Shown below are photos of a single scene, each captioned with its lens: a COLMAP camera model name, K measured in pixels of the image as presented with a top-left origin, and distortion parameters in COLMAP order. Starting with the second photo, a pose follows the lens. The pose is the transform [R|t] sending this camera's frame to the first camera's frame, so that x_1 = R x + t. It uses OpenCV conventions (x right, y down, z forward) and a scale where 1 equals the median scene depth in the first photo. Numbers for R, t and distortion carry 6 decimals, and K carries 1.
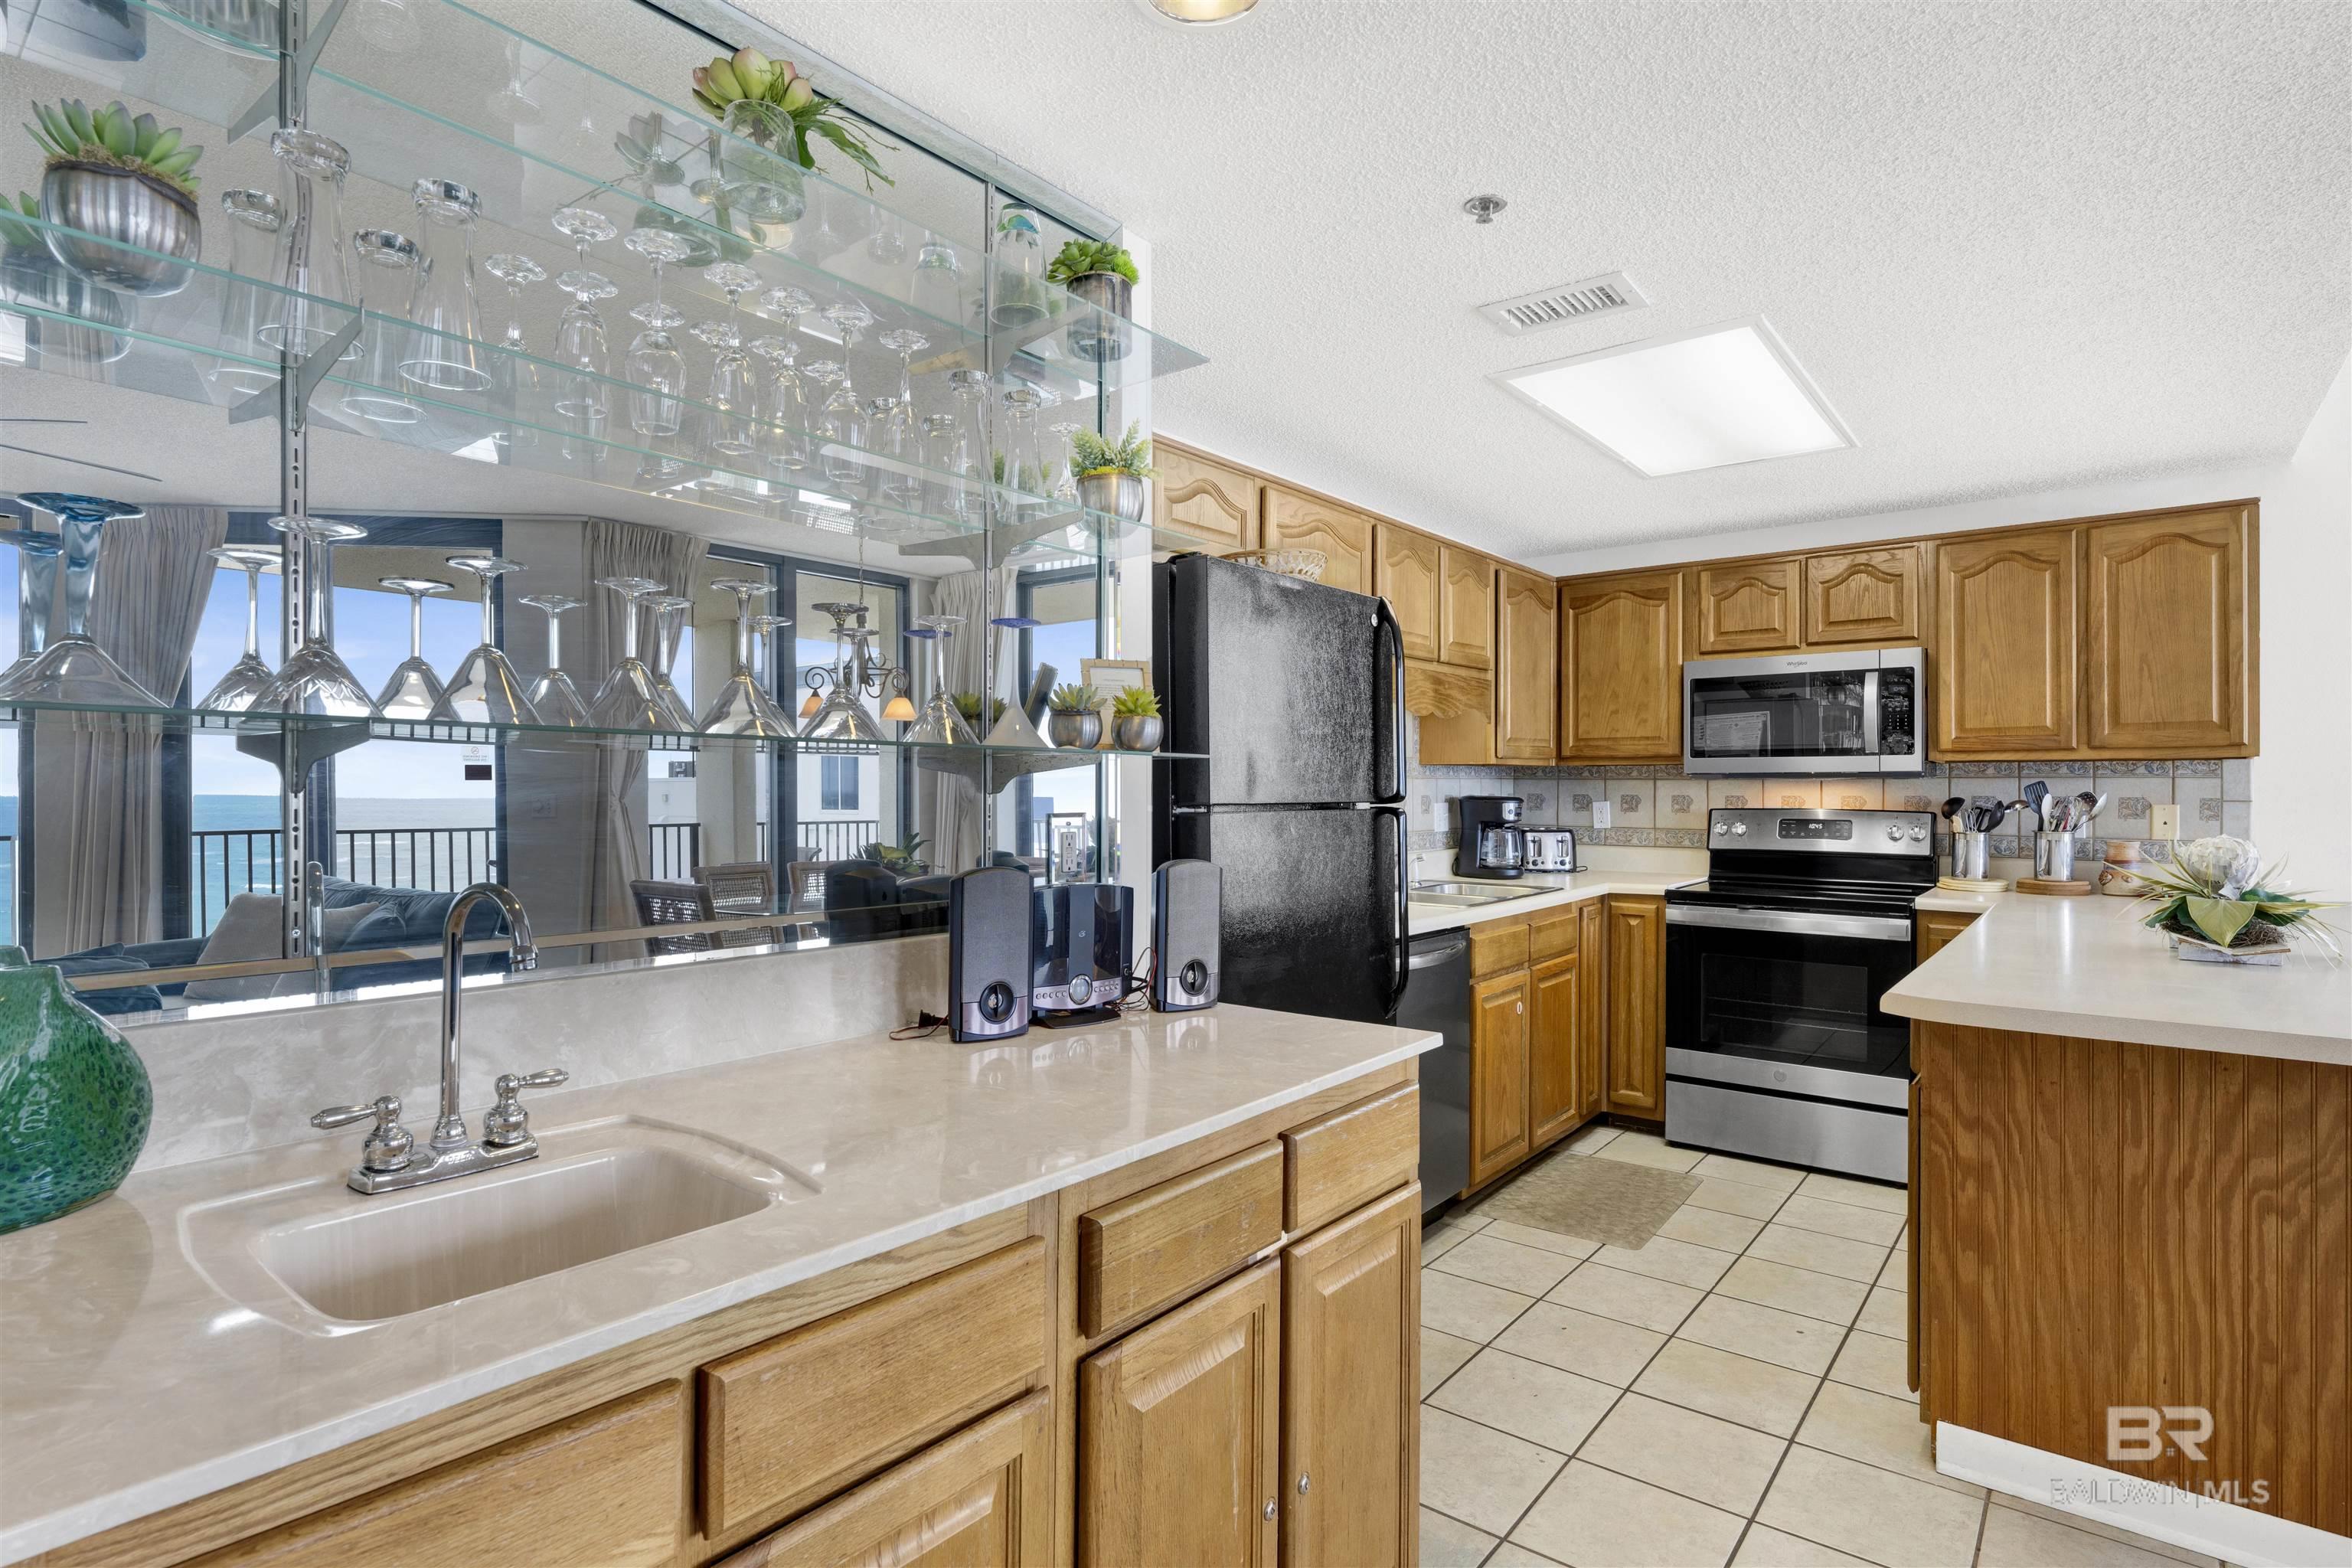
lens RADIAL K [[1197.7, 0, 1231.2], [0, 1197.7, 785.4], [0, 0, 1]] dist [-0.002953, 0.001203]
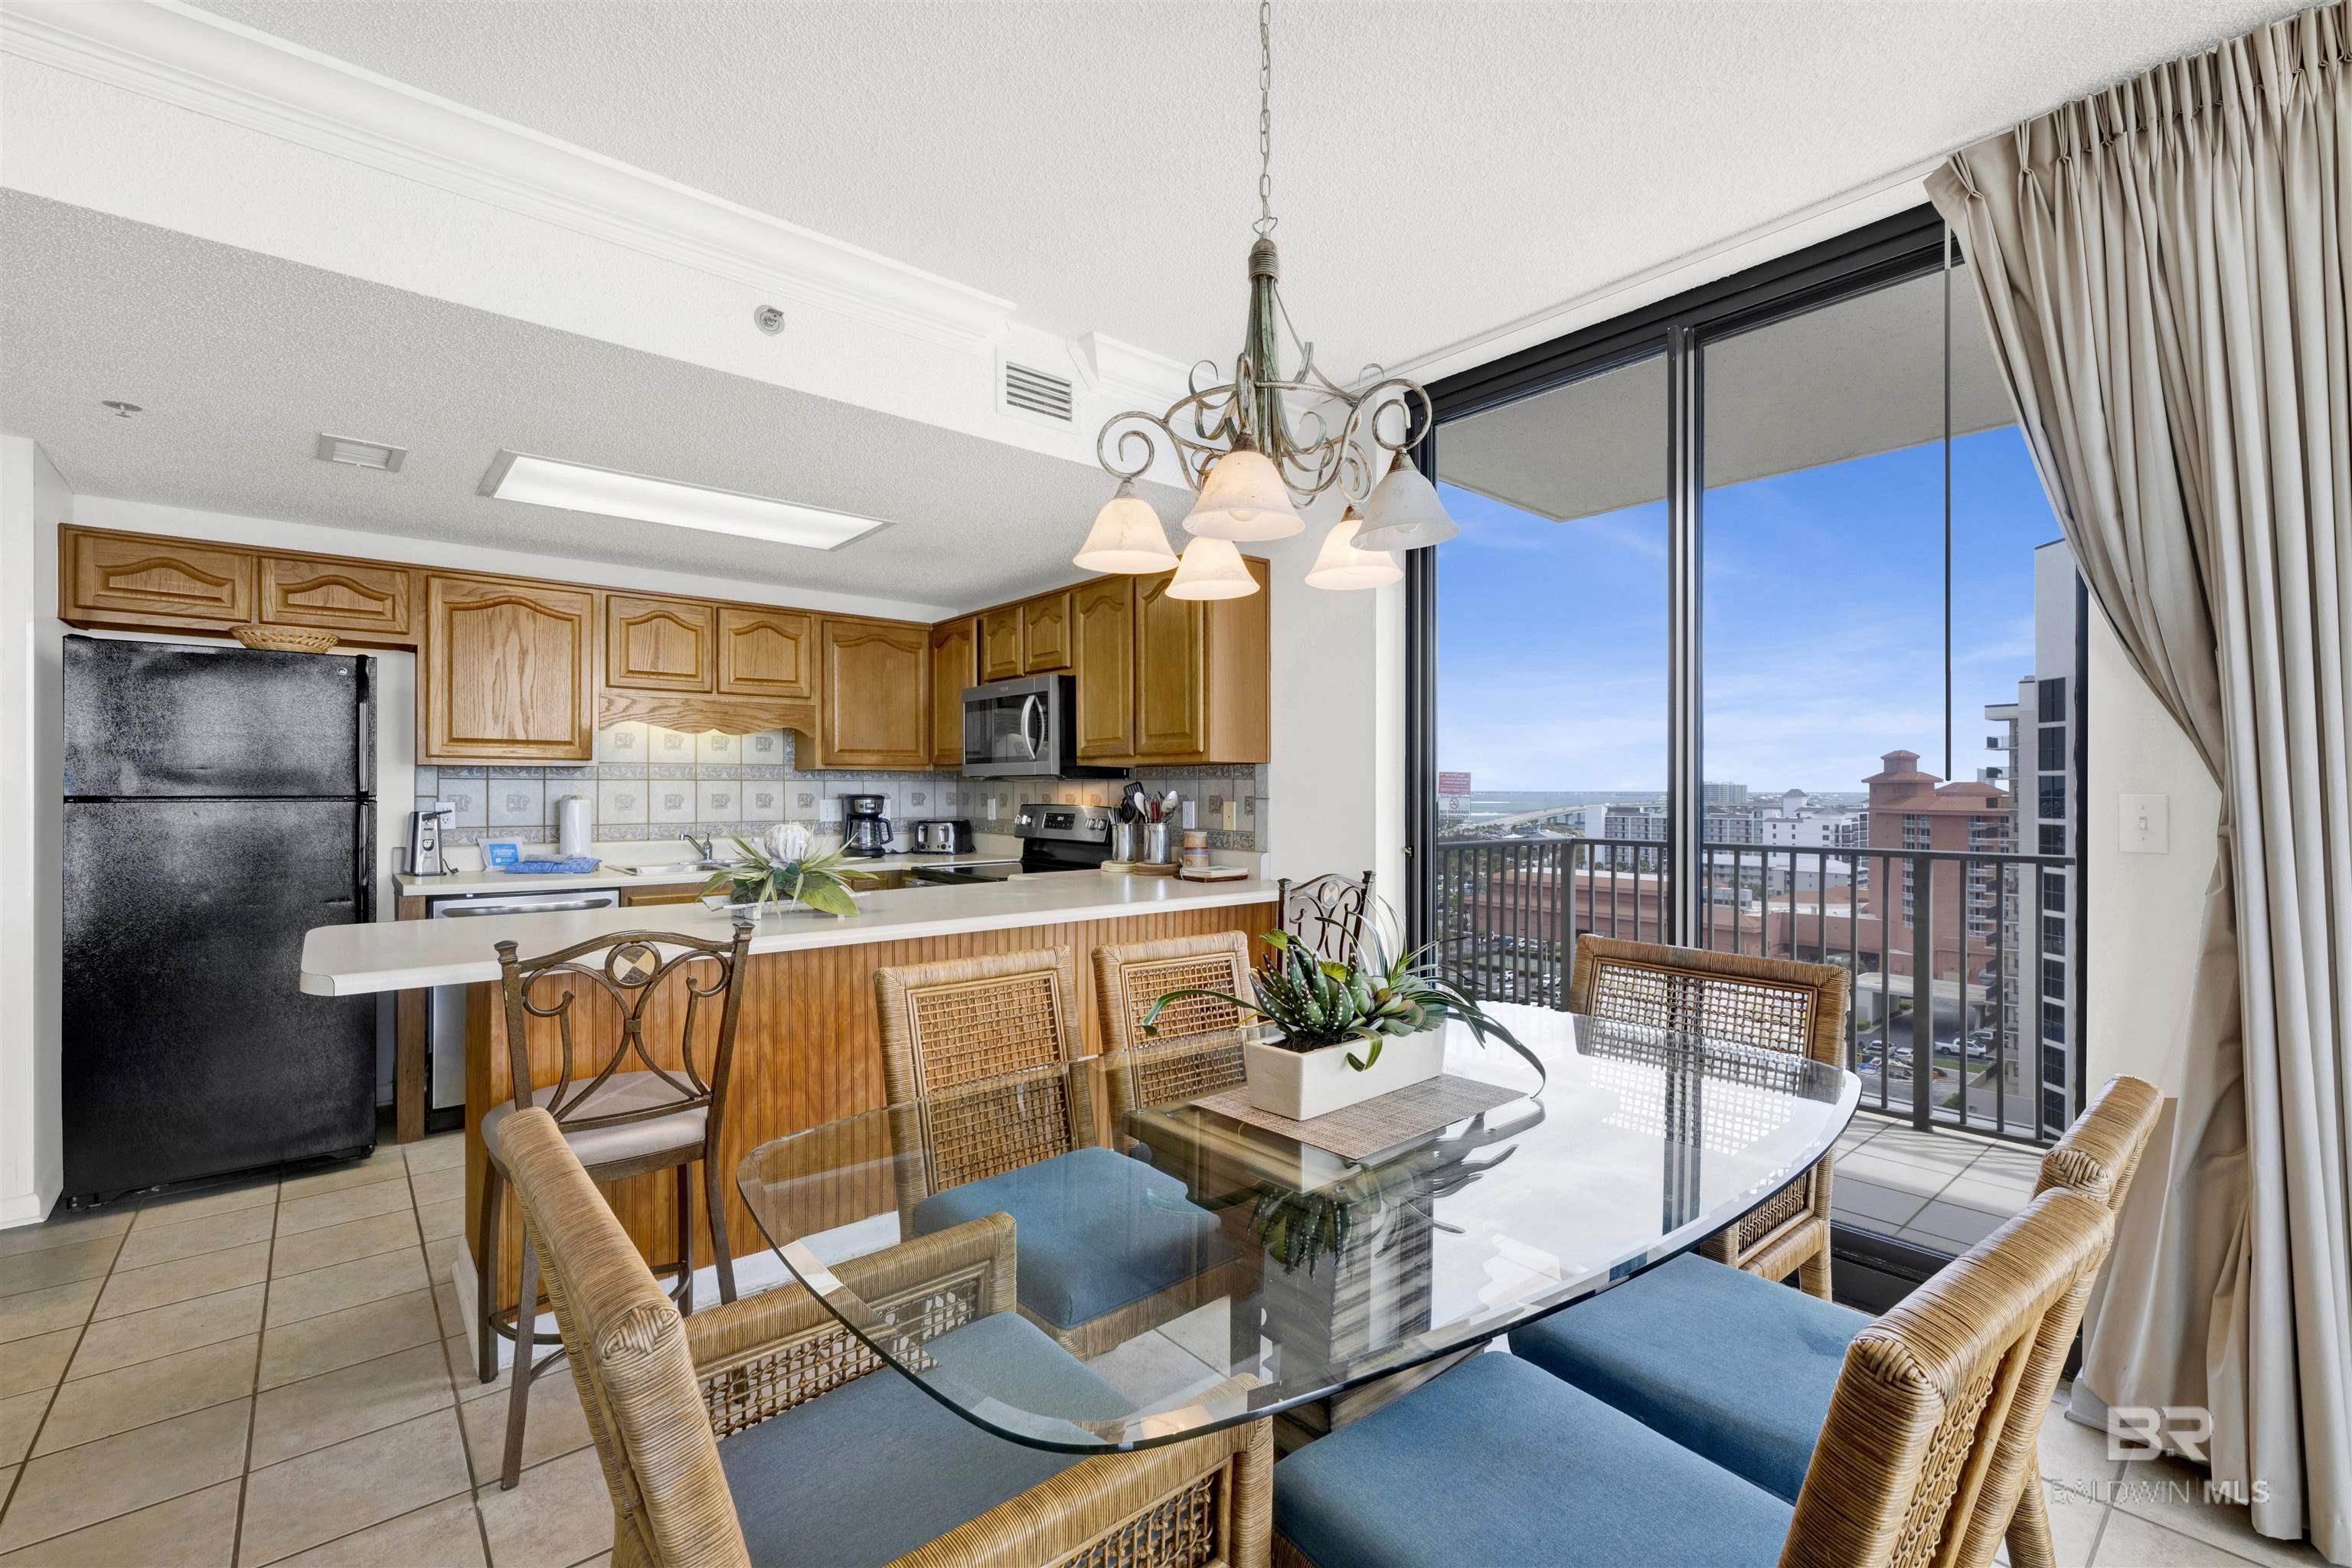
lens RADIAL K [[1001.7, 0, 1184.0], [0, 1001.7, 788.1], [0, 0, 1]] dist [-0.001220, 0.000807]
pose [[0.978915, -0.000062, -0.204270, 0.928105], [-0.000097, 1.000000, -0.000769, 0.003514], [0.204270, 0.000772, 0.978914, 0.010601]]
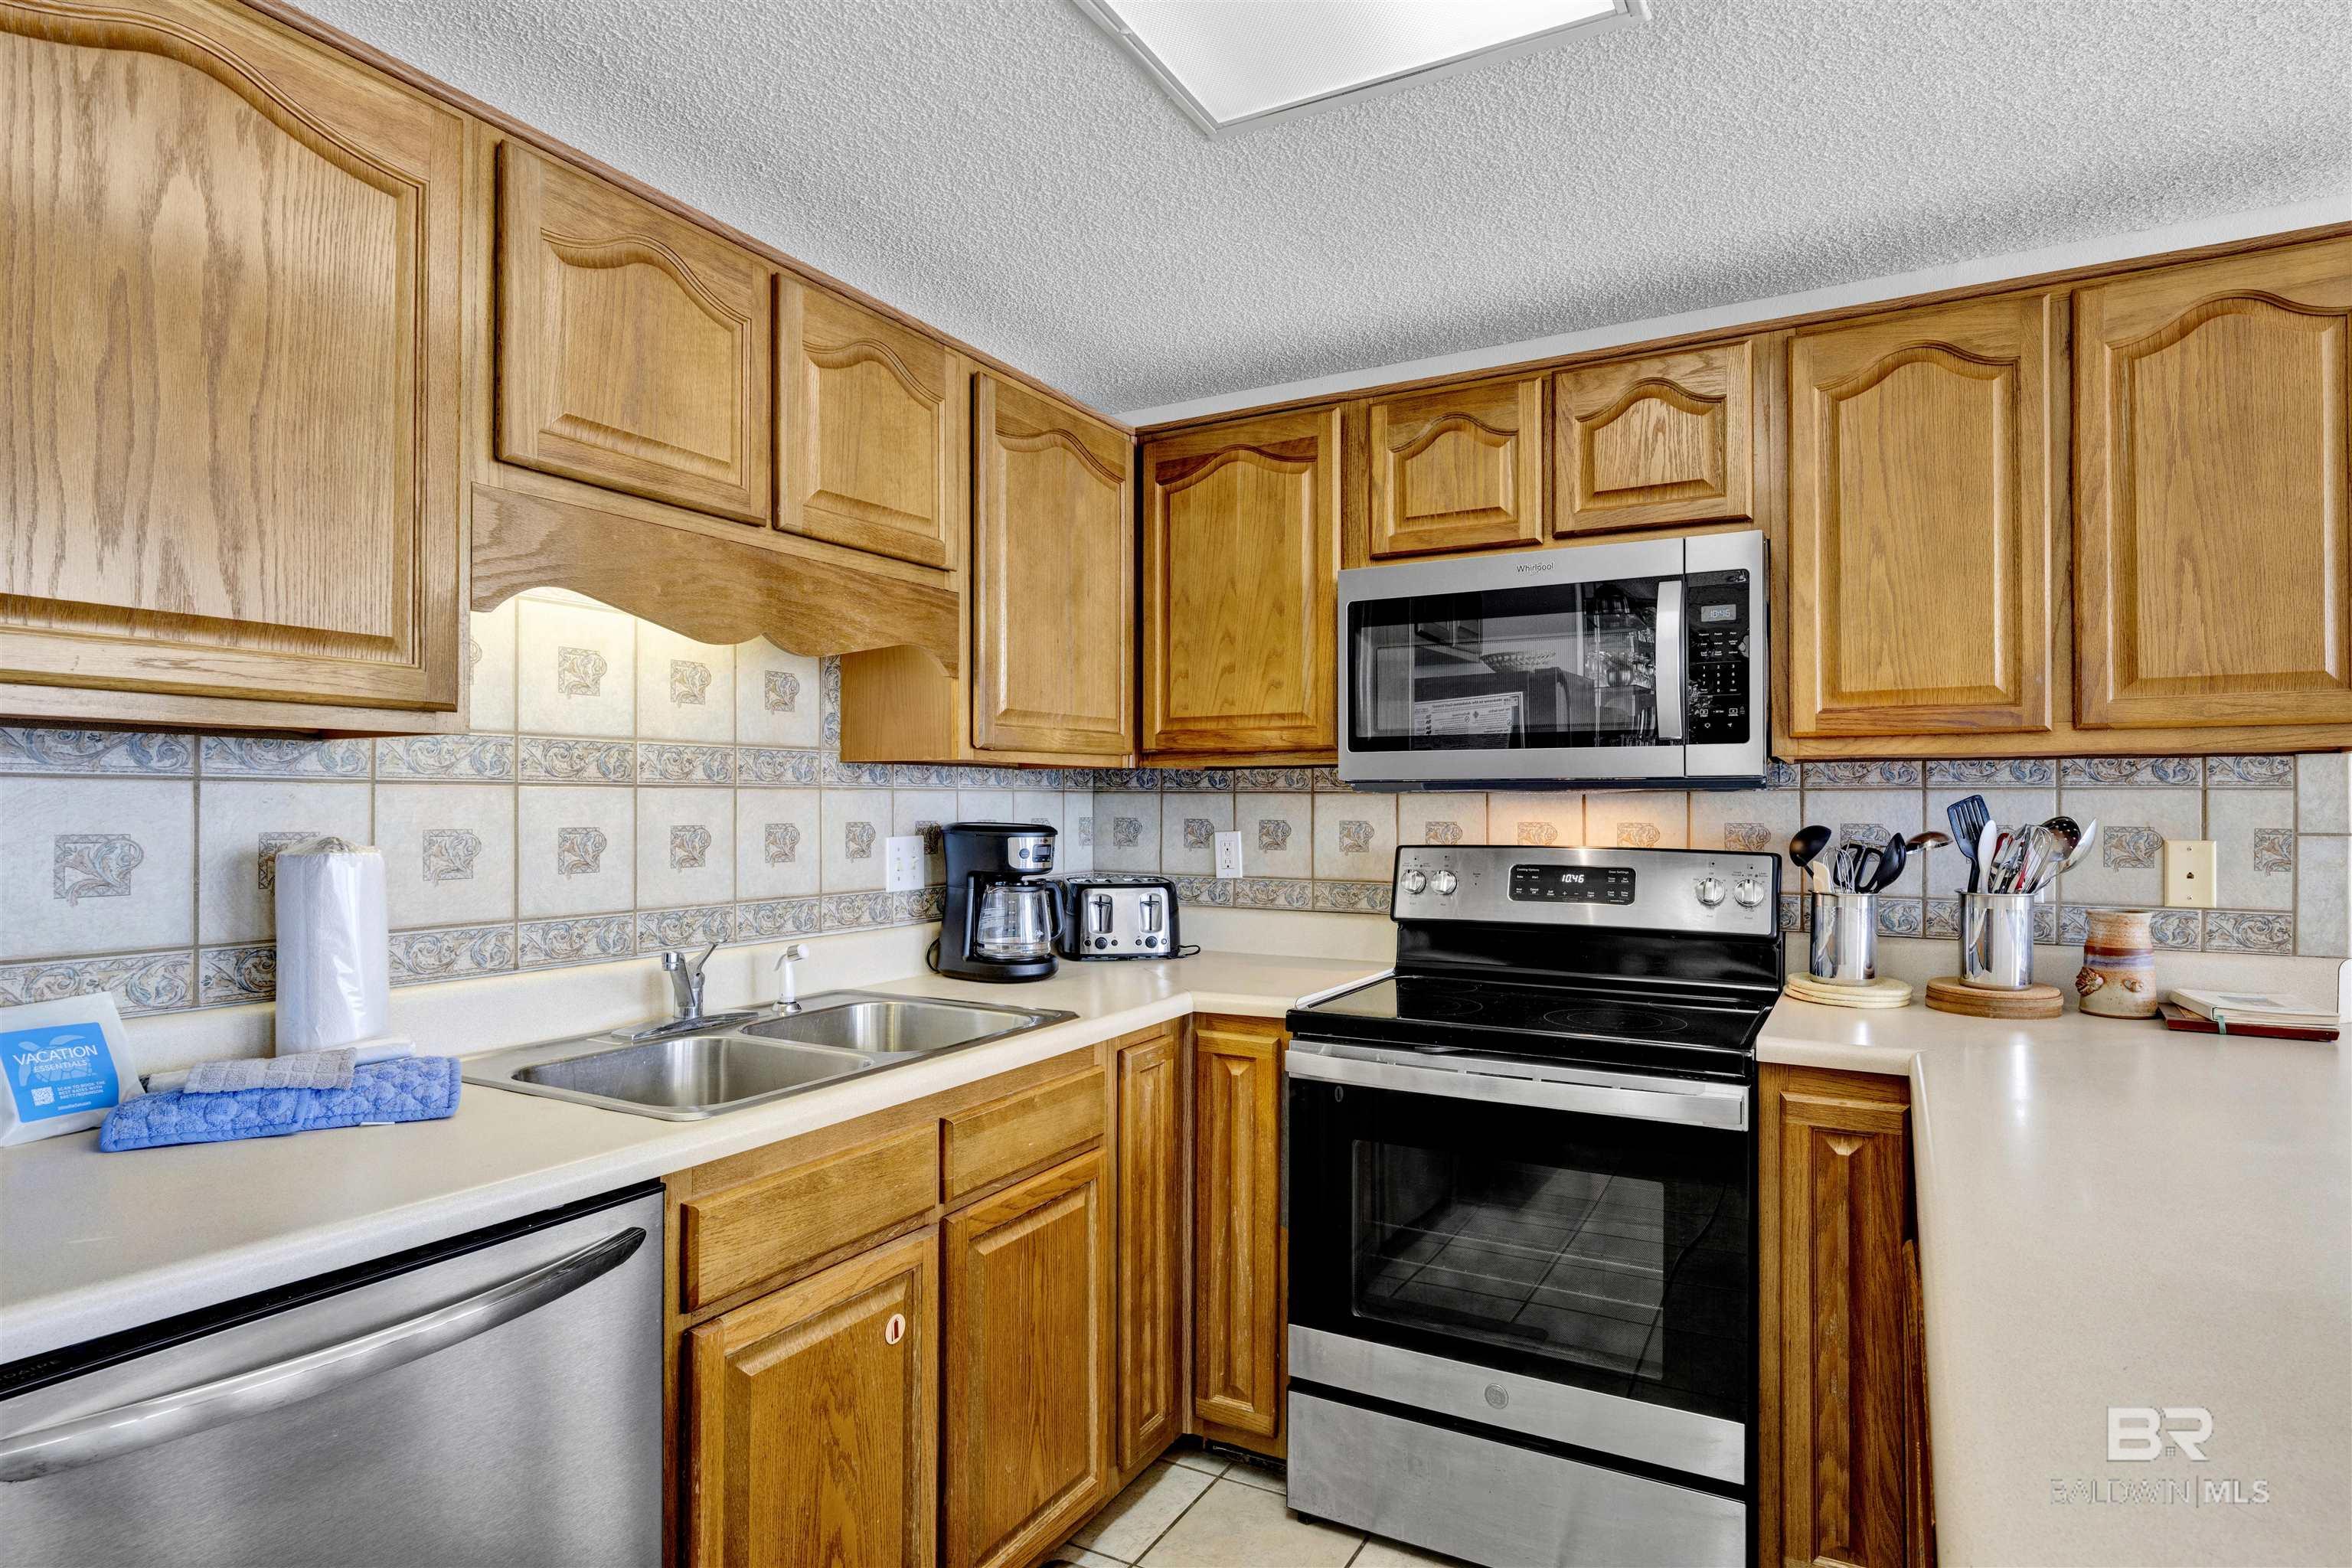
lens RADIAL K [[1280.5, 0, 1219.1], [0, 1280.5, 796.3], [0, 0, 1]] dist [-0.006776, 0.002370]
pose [[0.987270, 0.002180, 0.159039, 0.265937], [-0.001192, 0.999979, -0.006309, 0.000480], [-0.159050, 0.006039, 0.987252, 0.506416]]
